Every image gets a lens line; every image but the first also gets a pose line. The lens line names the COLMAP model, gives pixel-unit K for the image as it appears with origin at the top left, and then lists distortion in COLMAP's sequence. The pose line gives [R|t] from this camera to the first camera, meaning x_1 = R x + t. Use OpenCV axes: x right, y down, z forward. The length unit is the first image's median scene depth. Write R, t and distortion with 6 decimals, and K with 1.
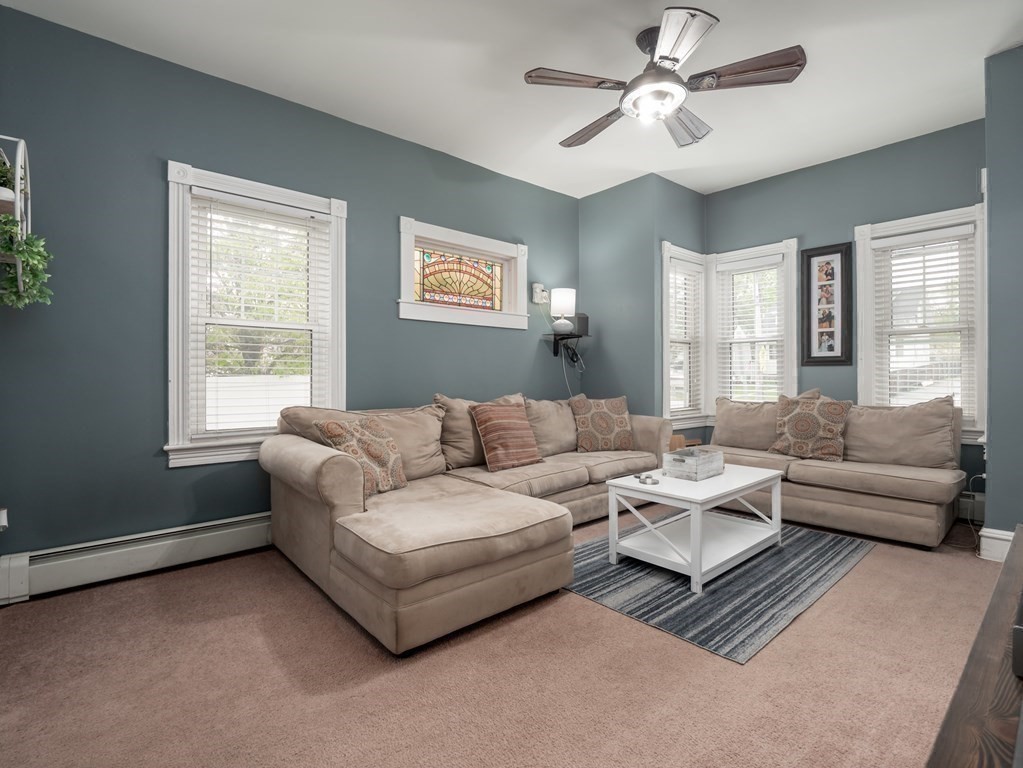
lens RADIAL K [[503.6, 0, 506.4], [0, 503.6, 378.1], [0, 0, 1]] dist [-0.010838, -0.001272]
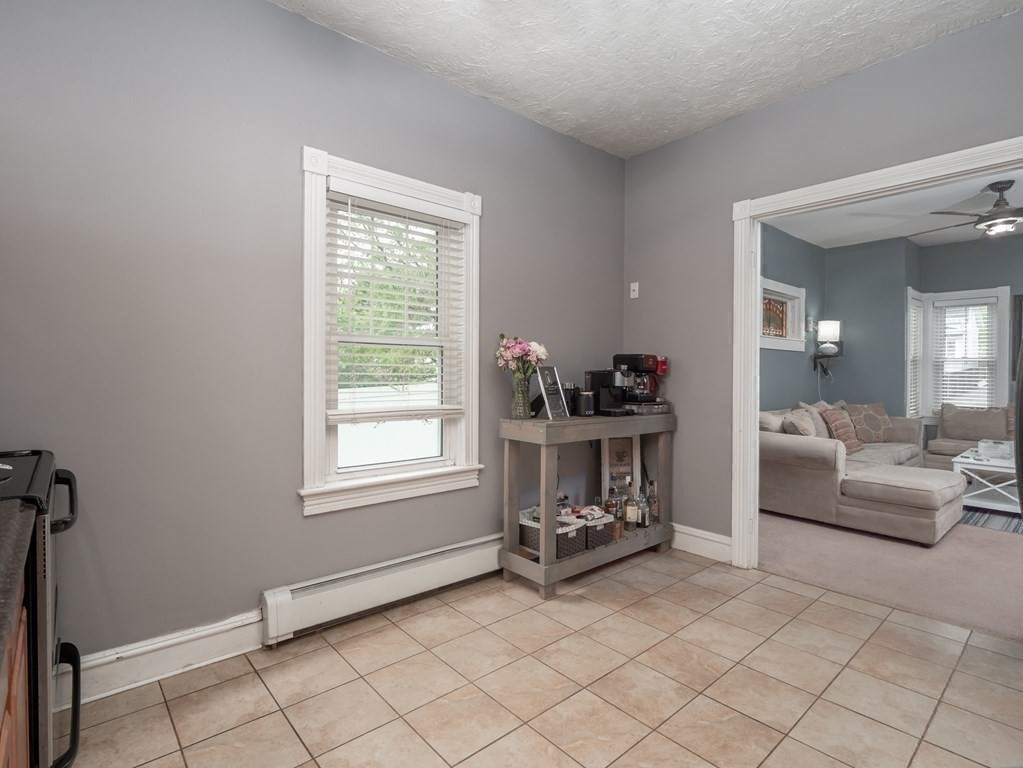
lens RADIAL K [[516.6, 0, 511.5], [0, 516.6, 384.0], [0, 0, 1]] dist [-0.017483, -0.000729]
pose [[0.999970, 0.007619, -0.001404, -0.798206], [-0.007588, 0.999756, 0.020742, -0.036248], [0.001562, -0.020731, 0.999784, -0.392484]]
